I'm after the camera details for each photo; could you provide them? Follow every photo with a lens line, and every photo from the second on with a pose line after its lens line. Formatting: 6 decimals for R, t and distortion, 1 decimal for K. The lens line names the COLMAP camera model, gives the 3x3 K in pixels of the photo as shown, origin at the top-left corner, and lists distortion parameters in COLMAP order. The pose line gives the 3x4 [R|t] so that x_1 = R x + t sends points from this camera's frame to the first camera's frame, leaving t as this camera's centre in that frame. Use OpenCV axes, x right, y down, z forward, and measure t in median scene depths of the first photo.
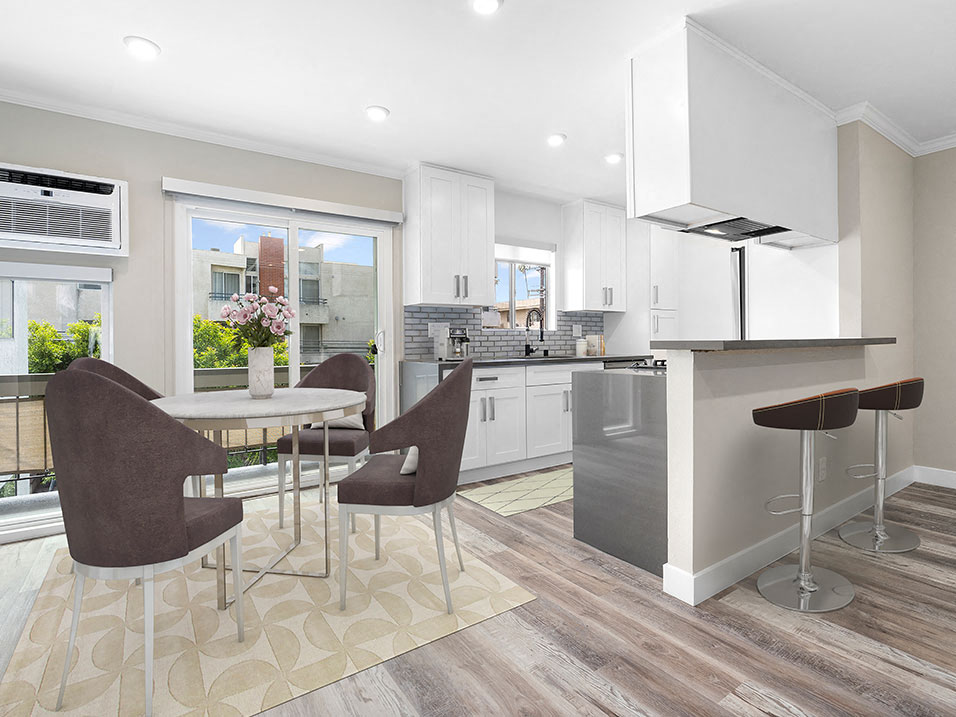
lens RADIAL K [[468.2, 0, 500.0], [0, 468.2, 339.8], [0, 0, 1]] dist [0.000467, 0.001230]
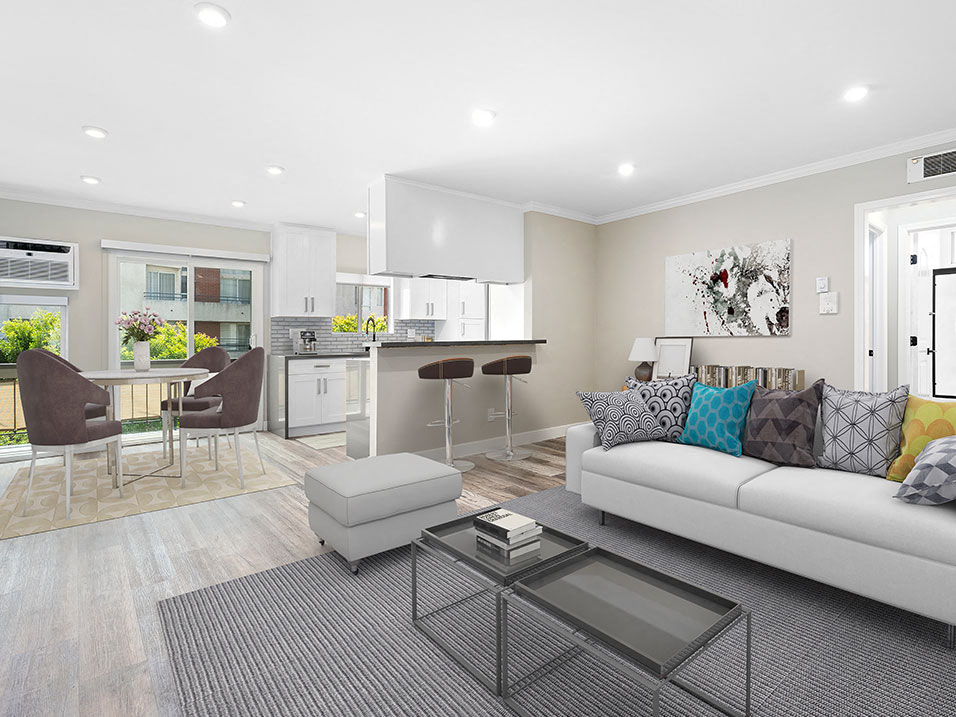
lens RADIAL K [[468.2, 0, 484.5], [0, 468.2, 333.5], [0, 0, 1]] dist [0.000467, 0.001230]
pose [[0.997375, -0.000345, 0.072407, 0.389279], [0.001286, 0.999915, -0.012960, -0.000579], [-0.072397, 0.013019, 0.997291, -0.567681]]
